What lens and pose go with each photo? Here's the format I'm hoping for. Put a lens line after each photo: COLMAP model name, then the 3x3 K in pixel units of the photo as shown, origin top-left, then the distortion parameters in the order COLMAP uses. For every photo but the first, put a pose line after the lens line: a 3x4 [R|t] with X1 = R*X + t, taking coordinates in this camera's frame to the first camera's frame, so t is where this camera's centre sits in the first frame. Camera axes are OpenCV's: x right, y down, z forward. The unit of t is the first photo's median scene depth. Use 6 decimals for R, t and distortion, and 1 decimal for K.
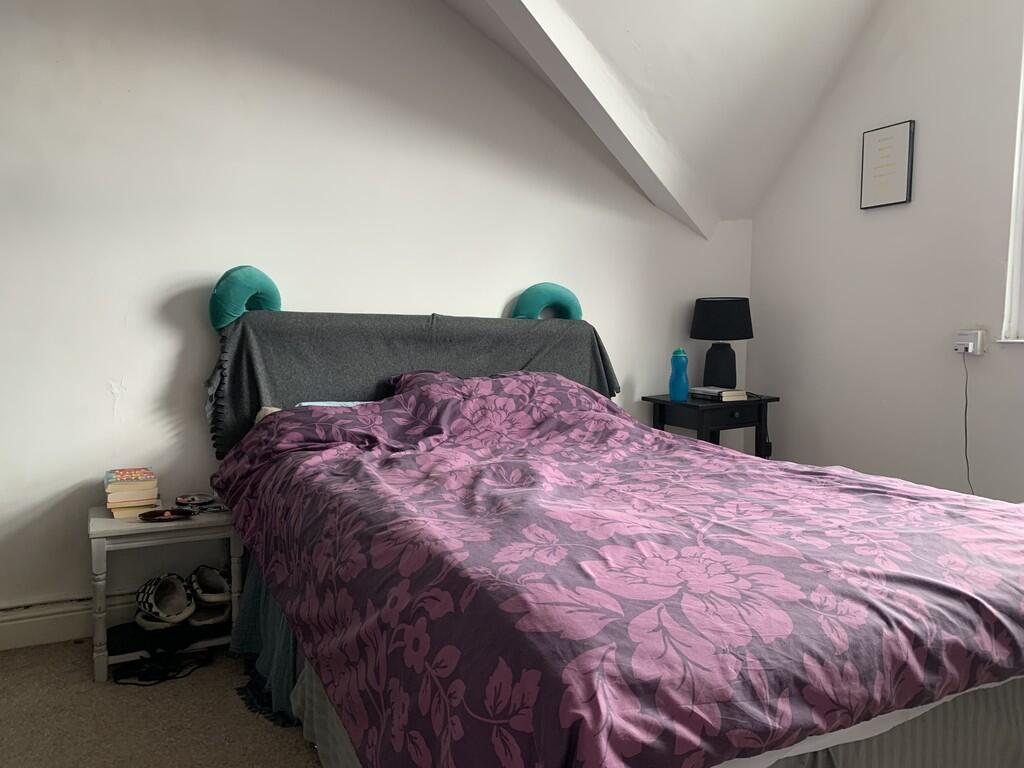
lens RADIAL K [[783.9, 0, 512.1], [0, 783.9, 384.8], [0, 0, 1]] dist [0.041401, -0.042871]
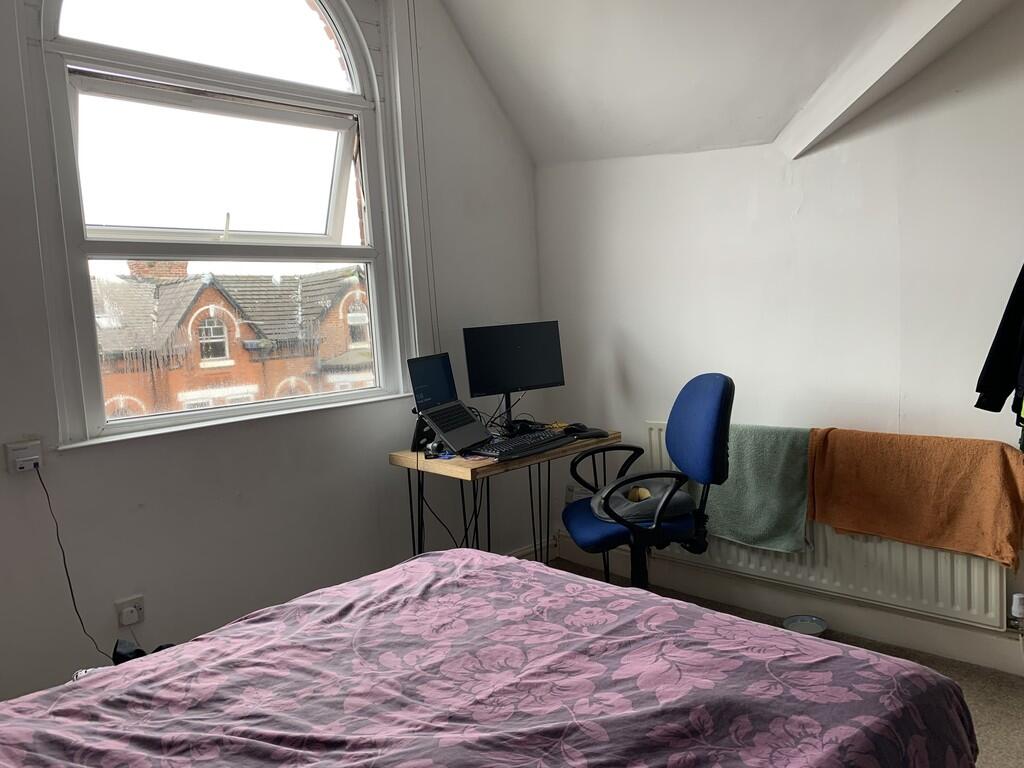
lens RADIAL K [[779.7, 0, 517.9], [0, 779.7, 383.6], [0, 0, 1]] dist [0.057801, -0.048590]
pose [[-0.309753, -0.077966, 0.947615, -0.743012], [0.125896, 0.984494, 0.122152, -0.330109], [-0.942445, 0.157138, -0.295135, 1.462480]]
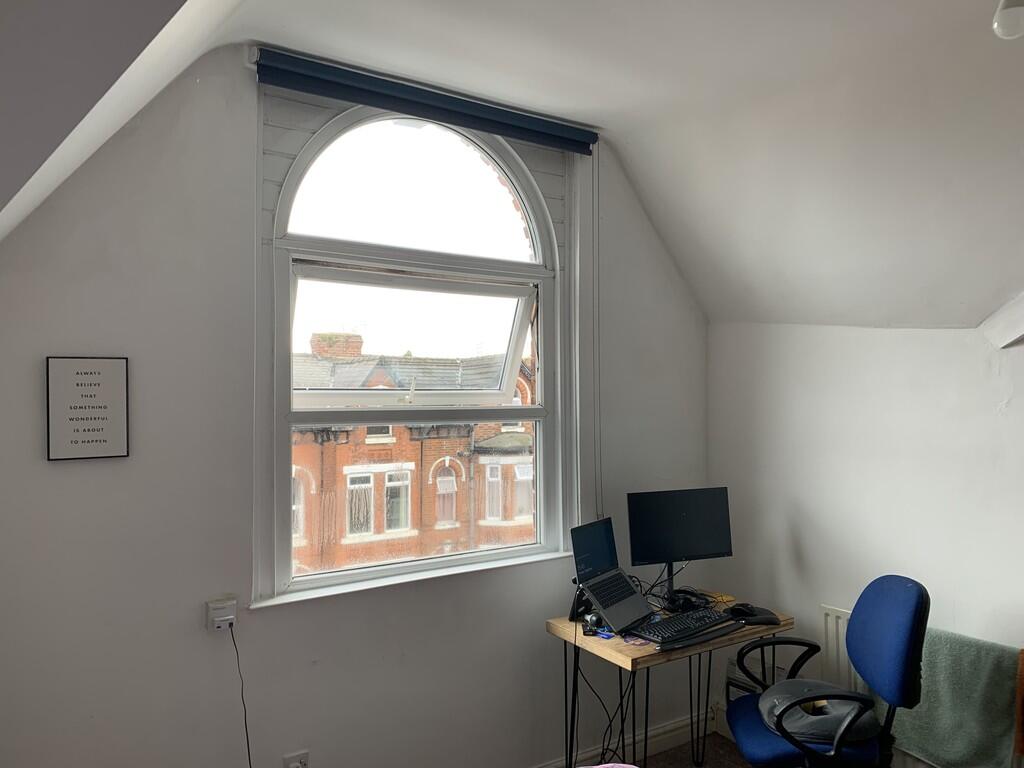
lens RADIAL K [[783.9, 0, 512.1], [0, 783.9, 384.8], [0, 0, 1]] dist [0.041401, -0.042871]
pose [[-0.115101, 0.003161, 0.993349, -0.729644], [0.080055, 0.996772, 0.006104, -0.590073], [-0.990123, 0.080225, -0.114982, 1.480896]]
